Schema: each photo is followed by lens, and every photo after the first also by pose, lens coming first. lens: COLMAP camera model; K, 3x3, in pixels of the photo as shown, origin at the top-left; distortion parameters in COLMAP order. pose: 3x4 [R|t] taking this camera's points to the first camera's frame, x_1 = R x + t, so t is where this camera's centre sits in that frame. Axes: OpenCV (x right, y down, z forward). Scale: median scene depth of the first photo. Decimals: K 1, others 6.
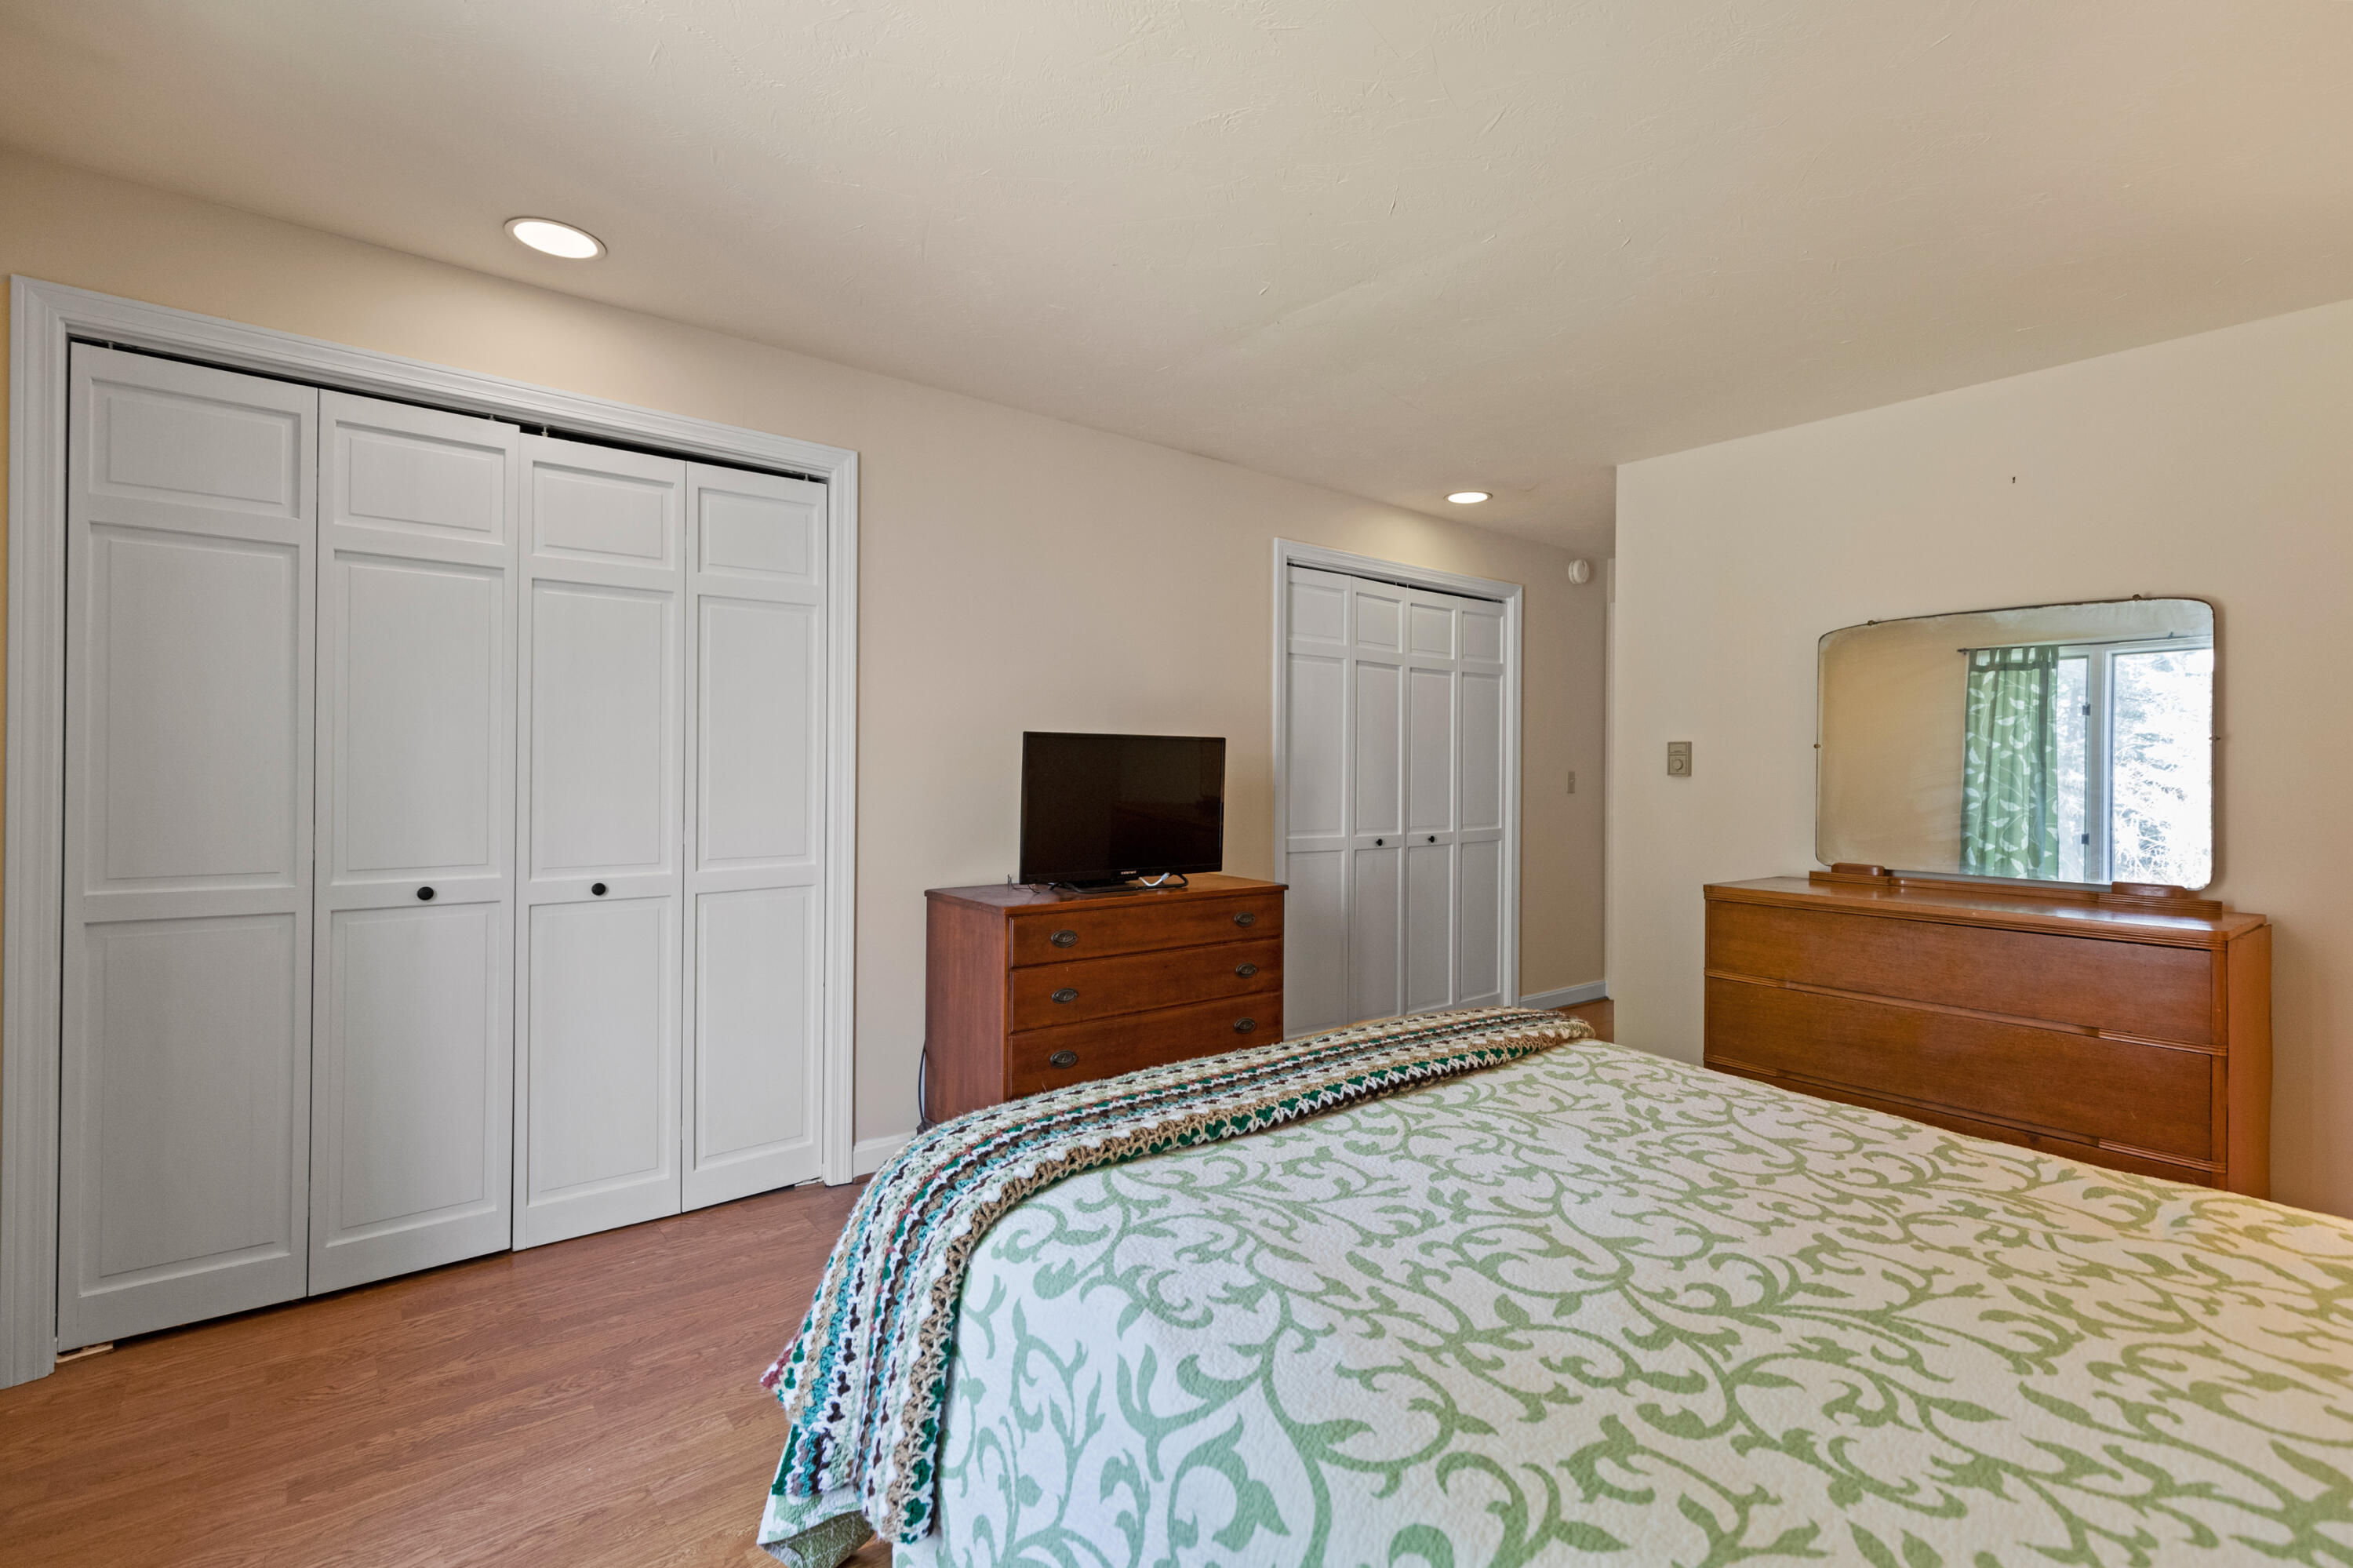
lens RADIAL K [[1094.9, 0, 1180.0], [0, 1094.9, 771.6], [0, 0, 1]] dist [-0.000480, 0.000569]
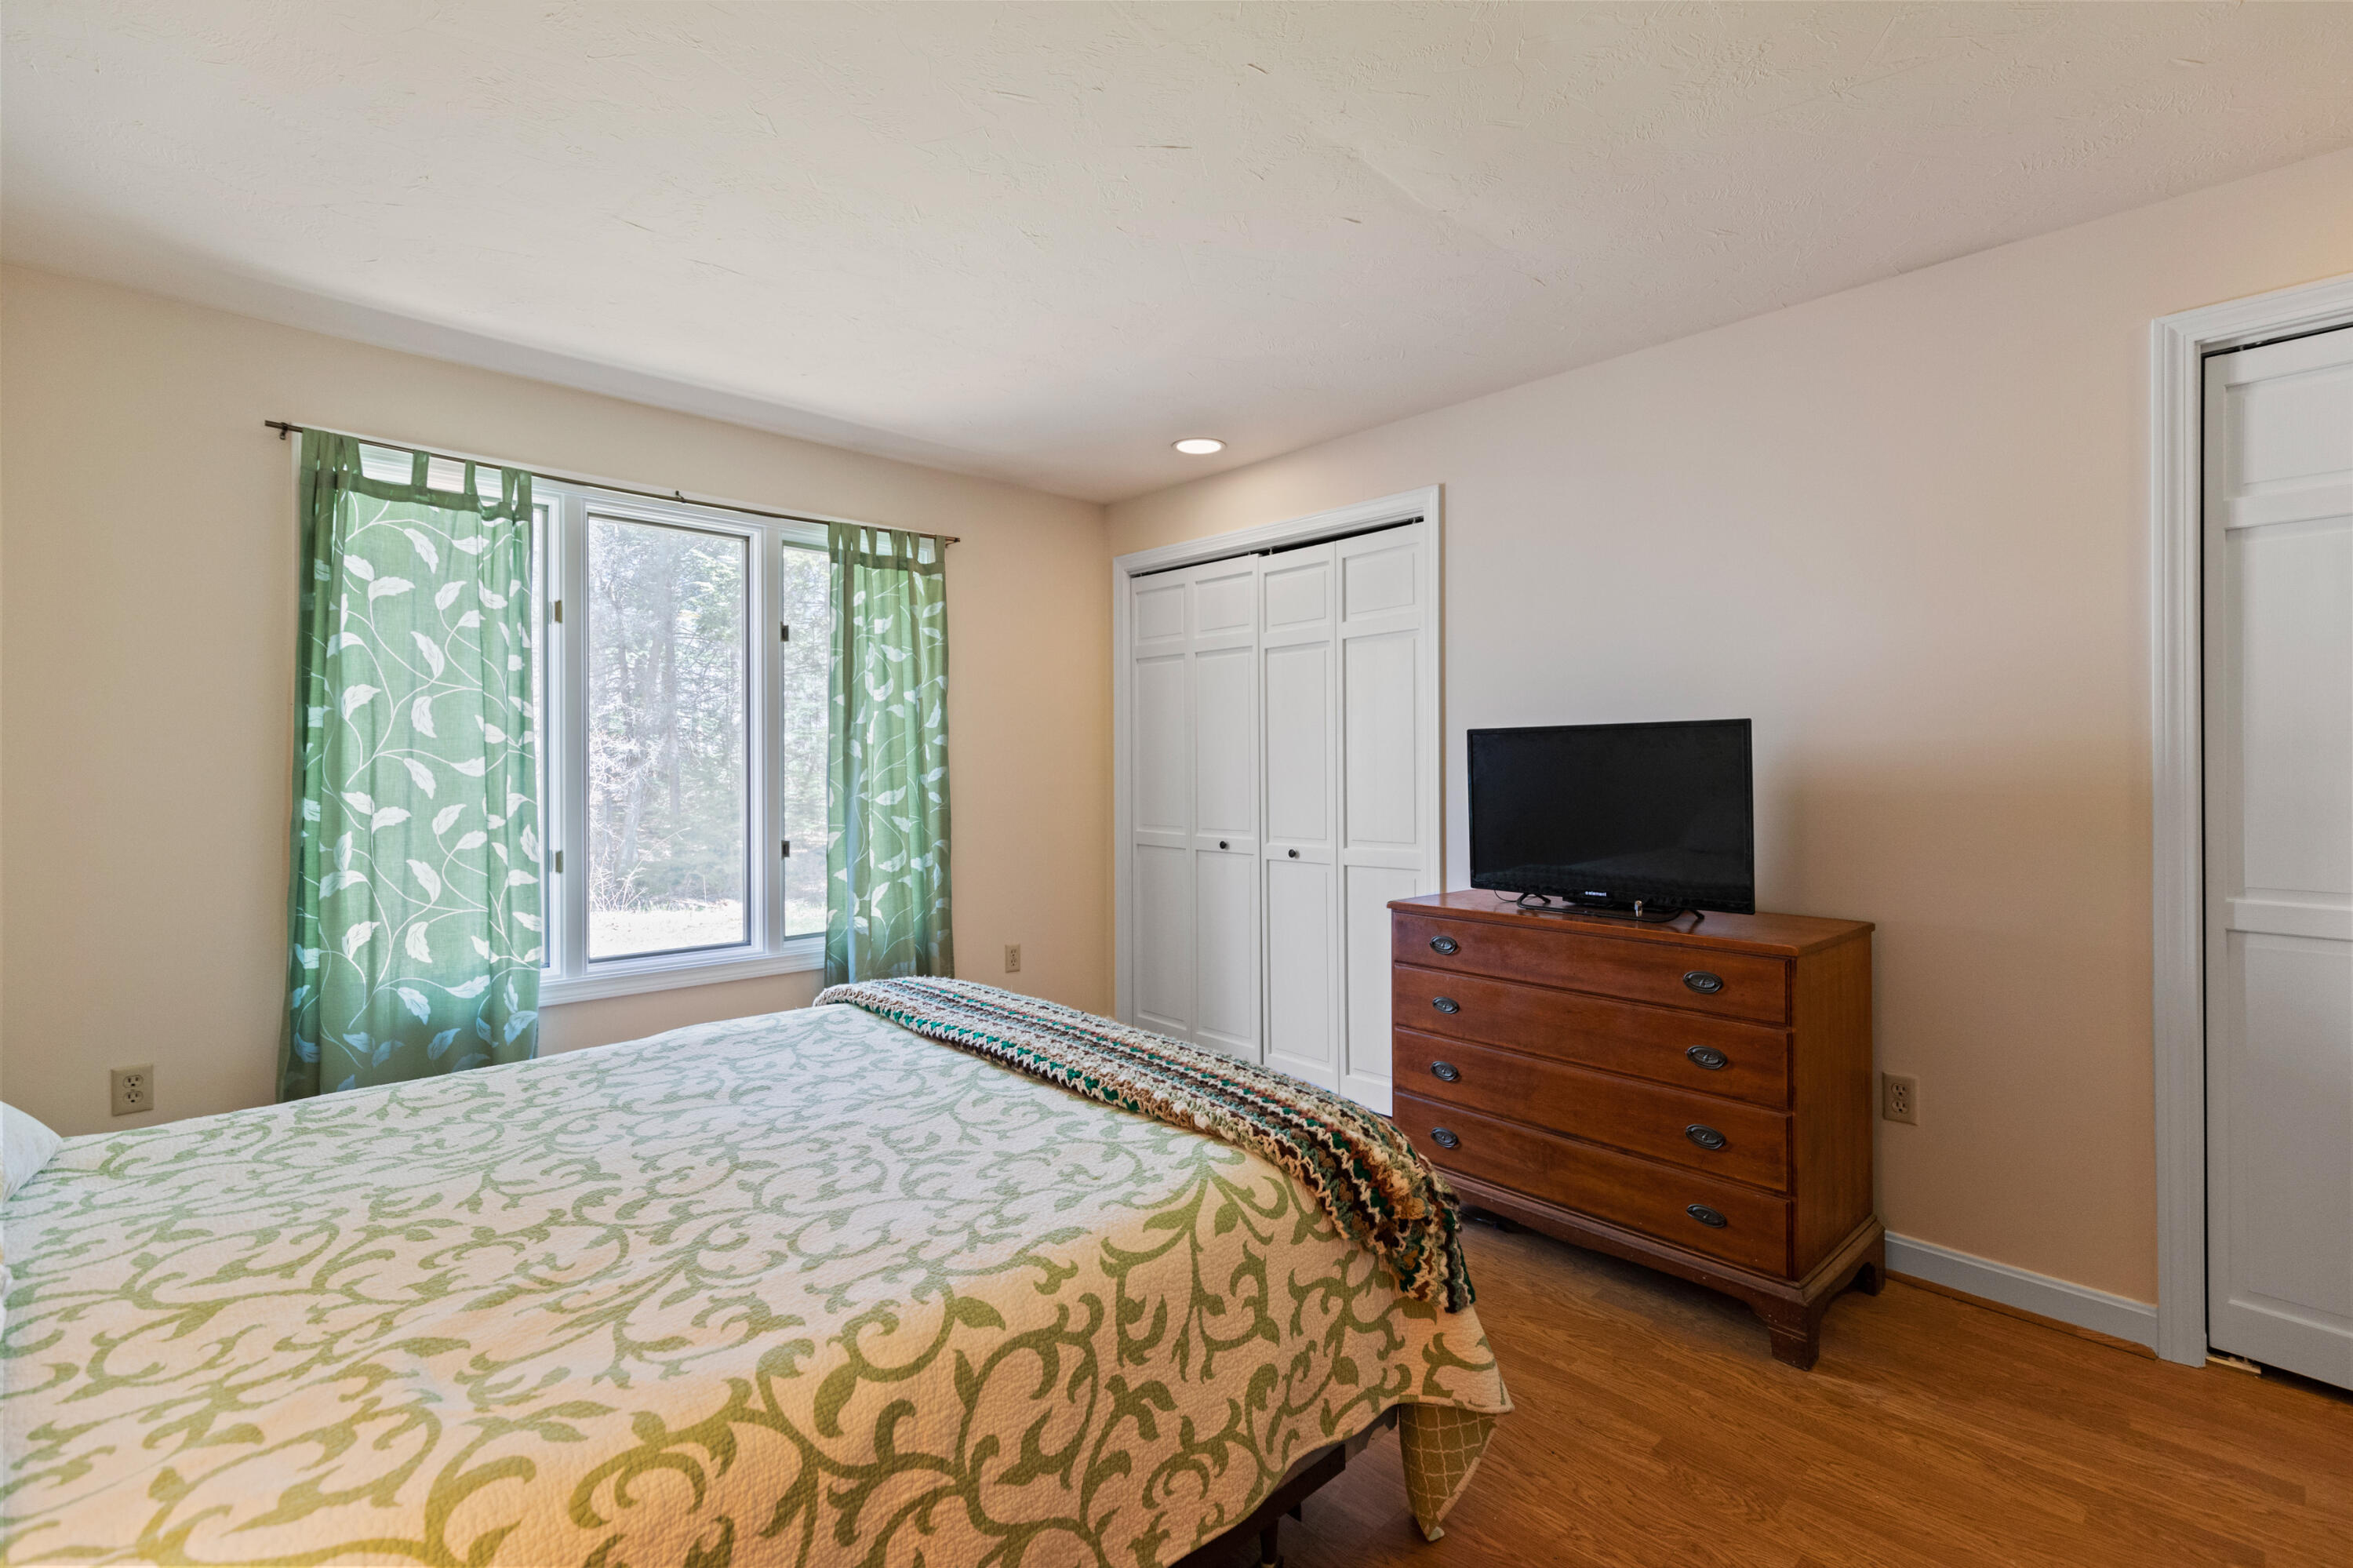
lens RADIAL K [[1056.3, 0, 1181.3], [0, 1056.3, 780.5], [0, 0, 1]] dist [0.011047, -0.000146]
pose [[0.055741, 0.002462, -0.998442, 1.080696], [0.001934, 0.999995, 0.002573, 0.007123], [0.998443, -0.002074, 0.055736, 0.961221]]
